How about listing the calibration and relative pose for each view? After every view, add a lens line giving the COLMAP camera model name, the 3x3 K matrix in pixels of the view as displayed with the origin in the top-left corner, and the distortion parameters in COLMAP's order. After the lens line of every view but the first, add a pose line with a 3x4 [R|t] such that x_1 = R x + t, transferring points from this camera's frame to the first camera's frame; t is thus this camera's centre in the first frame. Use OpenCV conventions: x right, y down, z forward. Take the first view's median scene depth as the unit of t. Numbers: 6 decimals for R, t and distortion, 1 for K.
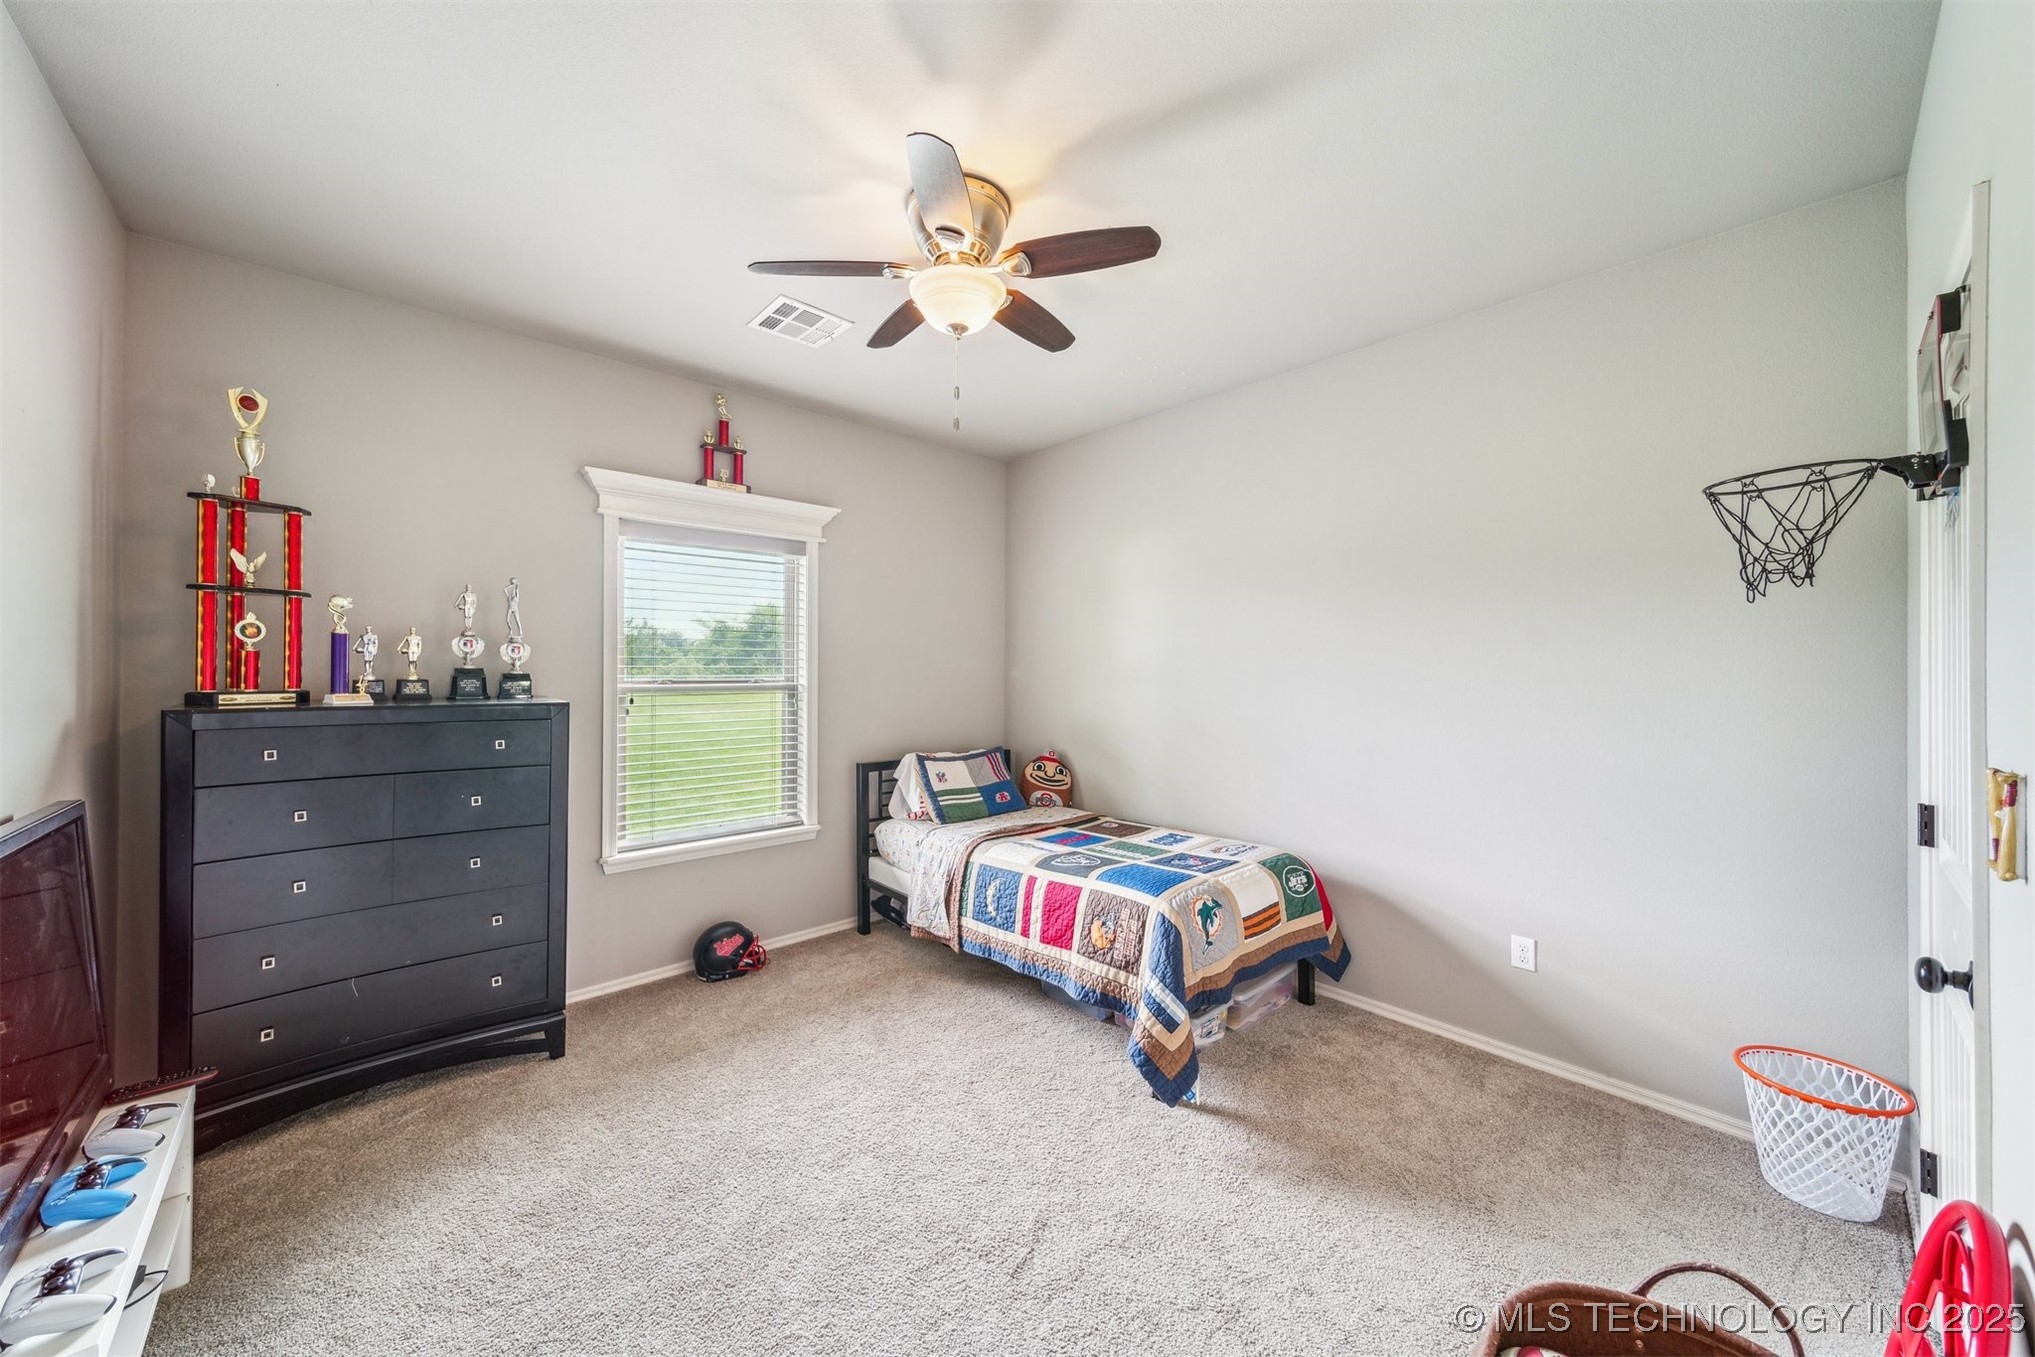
lens RADIAL K [[722.1, 0, 1002.2], [0, 722.1, 668.1], [0, 0, 1]] dist [0.006457, -0.000394]
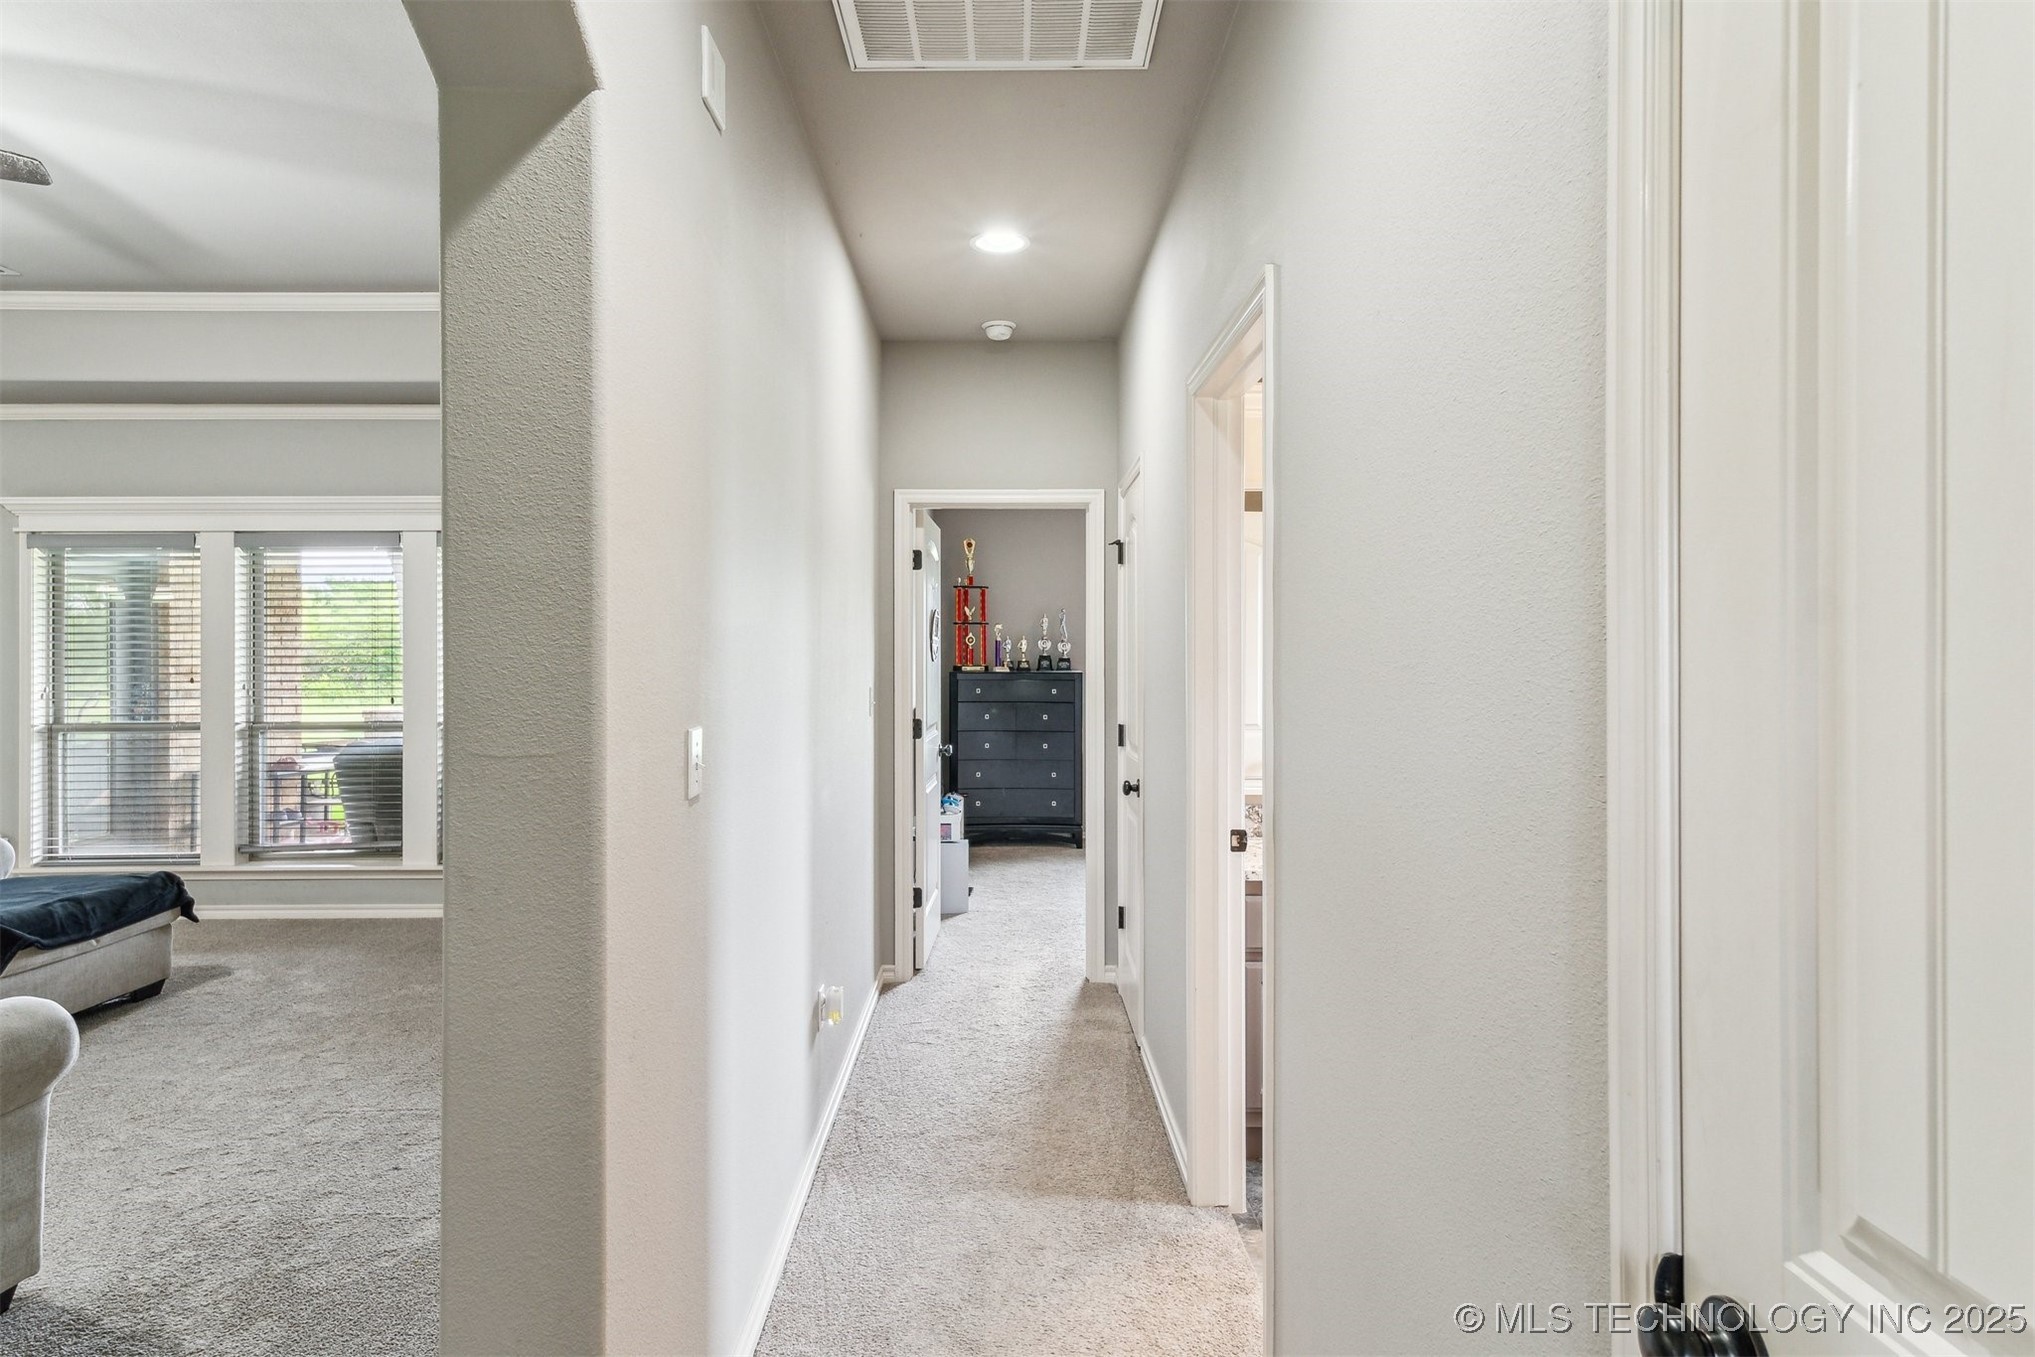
lens RADIAL K [[1106.4, 0, 1019.6], [0, 1106.4, 652.2], [0, 0, 1]] dist [0.005097, 0.000159]
pose [[0.752355, -0.007685, -0.658713, 1.433719], [0.007437, 0.999967, -0.003173, 0.001213], [0.658716, -0.002512, 0.752388, -1.577483]]
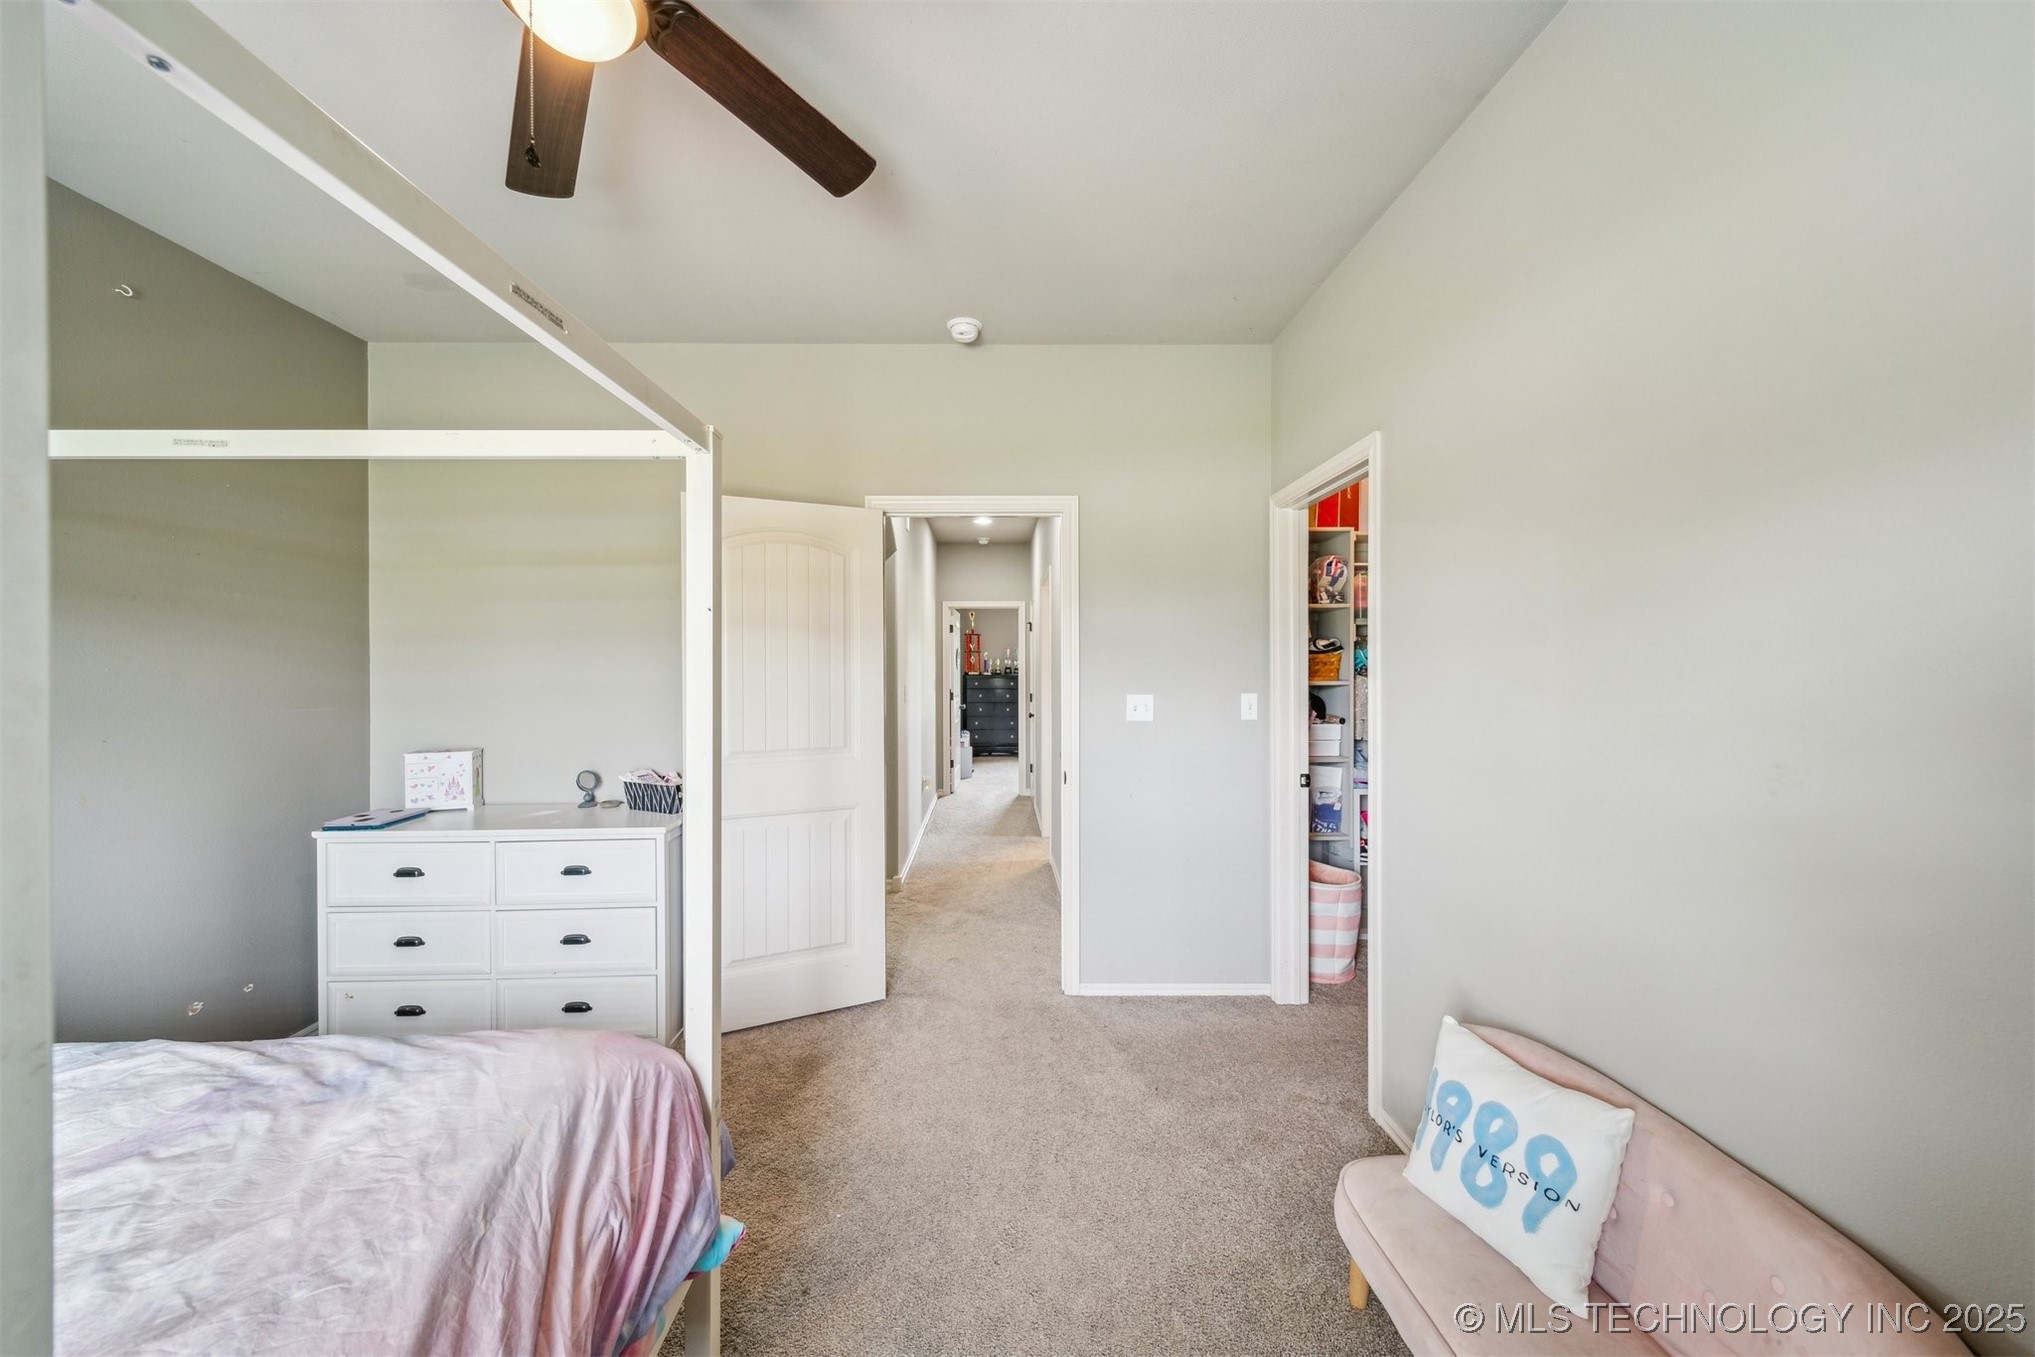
lens RADIAL K [[722.1, 0, 1002.2], [0, 722.1, 668.1], [0, 0, 1]] dist [0.006457, -0.000394]
pose [[0.750459, -0.007927, -0.660870, 2.354923], [0.010851, 0.999941, 0.000328, 0.006515], [0.660828, -0.007417, 0.750500, -2.545037]]
